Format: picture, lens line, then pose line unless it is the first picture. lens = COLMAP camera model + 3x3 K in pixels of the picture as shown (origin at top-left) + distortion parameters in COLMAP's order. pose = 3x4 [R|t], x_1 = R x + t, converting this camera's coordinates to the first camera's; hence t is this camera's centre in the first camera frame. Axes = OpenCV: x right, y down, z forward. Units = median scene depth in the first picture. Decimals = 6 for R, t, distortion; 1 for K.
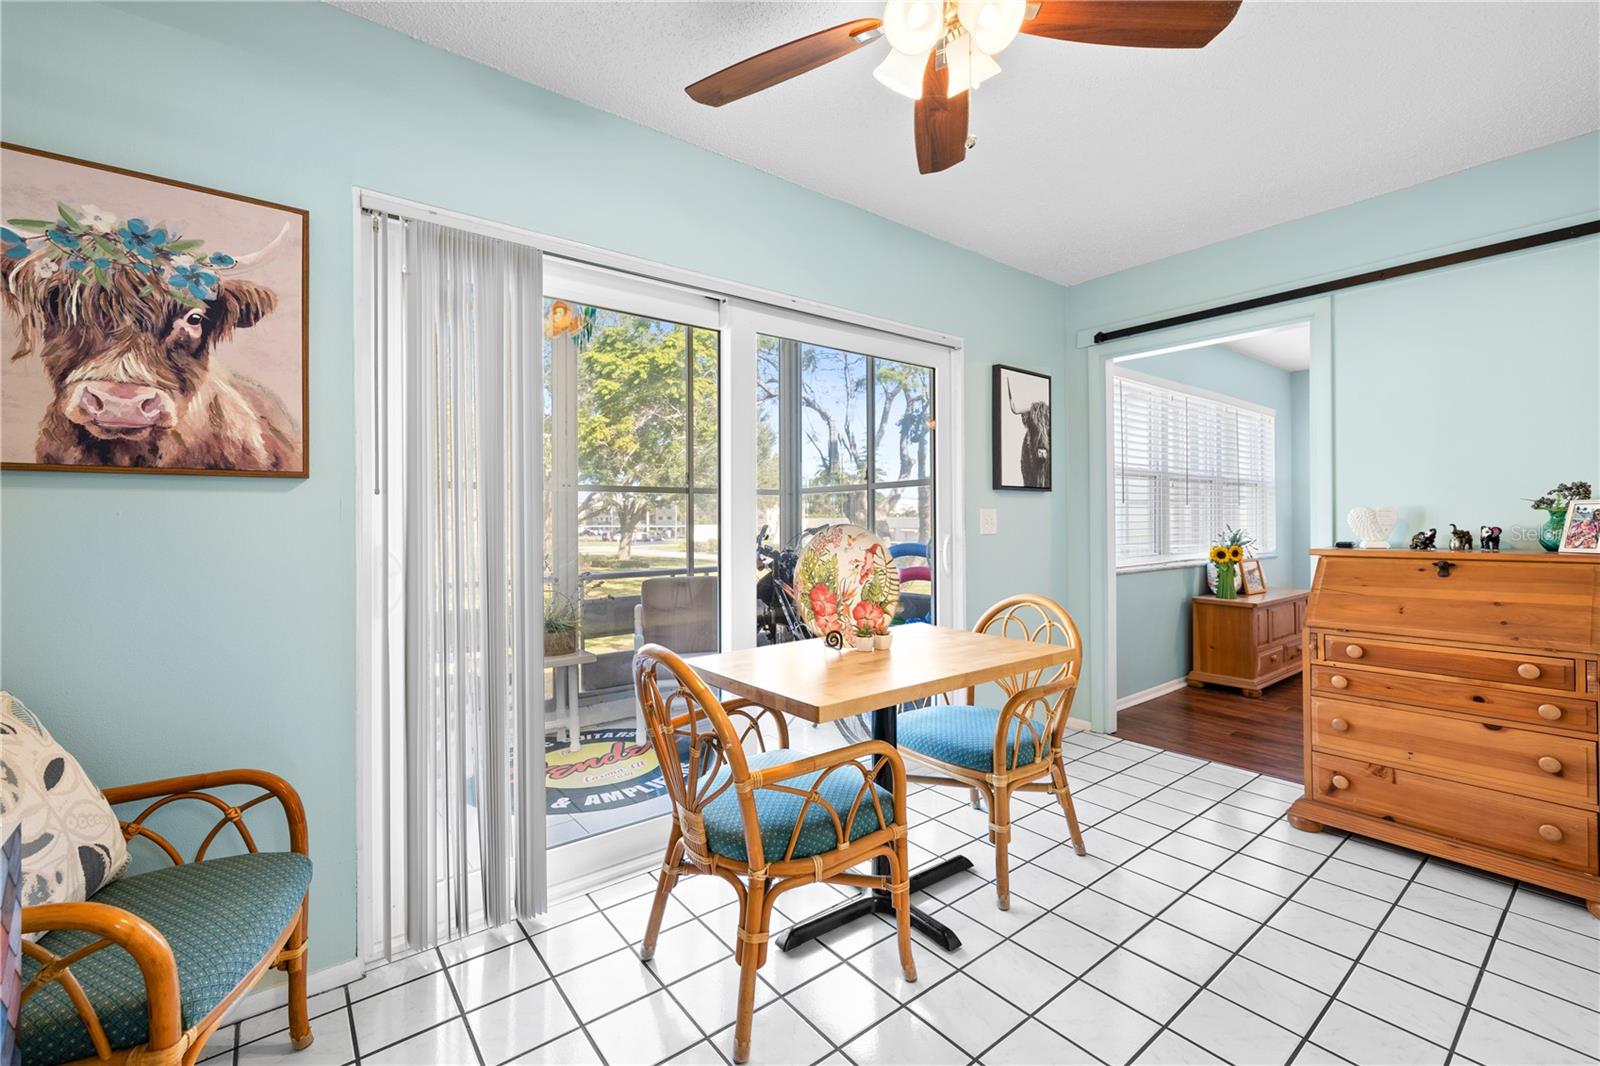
lens RADIAL K [[673.3, 0, 797.9], [0, 673.3, 514.1], [0, 0, 1]] dist [0.001821, 0.000172]
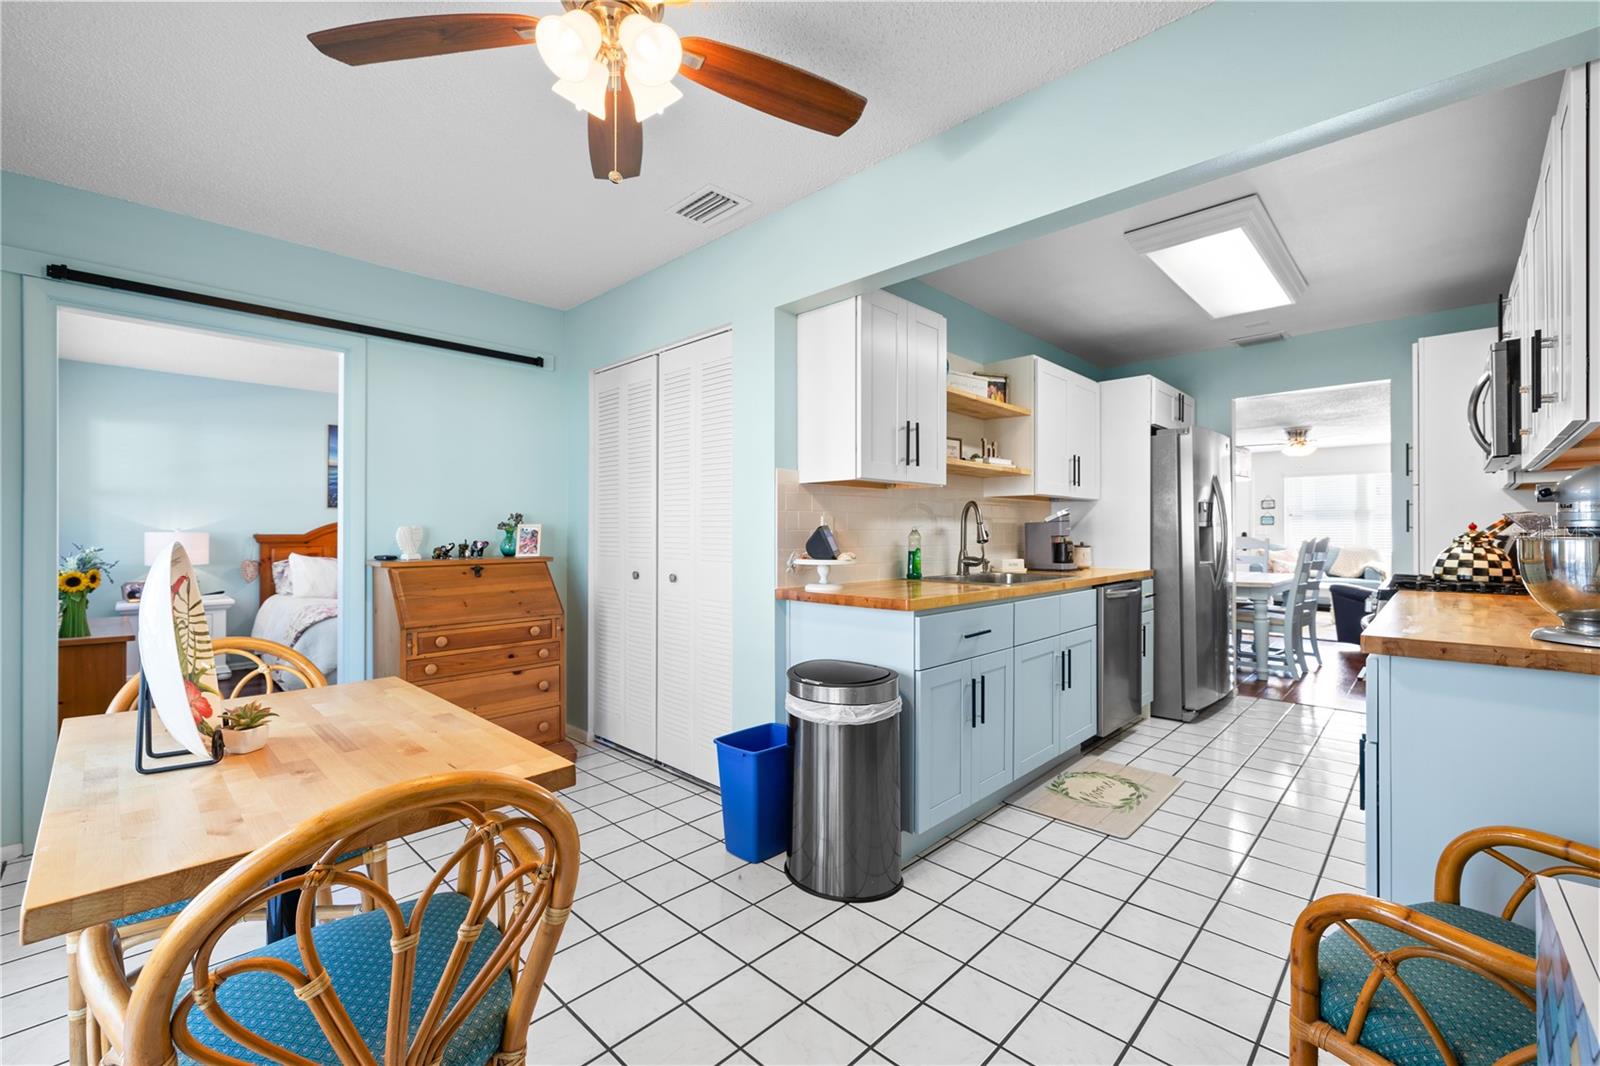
lens RADIAL K [[668.3, 0, 799.1], [0, 668.3, 521.8], [0, 0, 1]] dist [-0.001426, -0.000325]
pose [[-0.138751, 0.022790, 0.990065, -0.628285], [-0.006363, 0.999694, -0.023904, 0.009467], [-0.990307, -0.009617, -0.138564, 0.658797]]
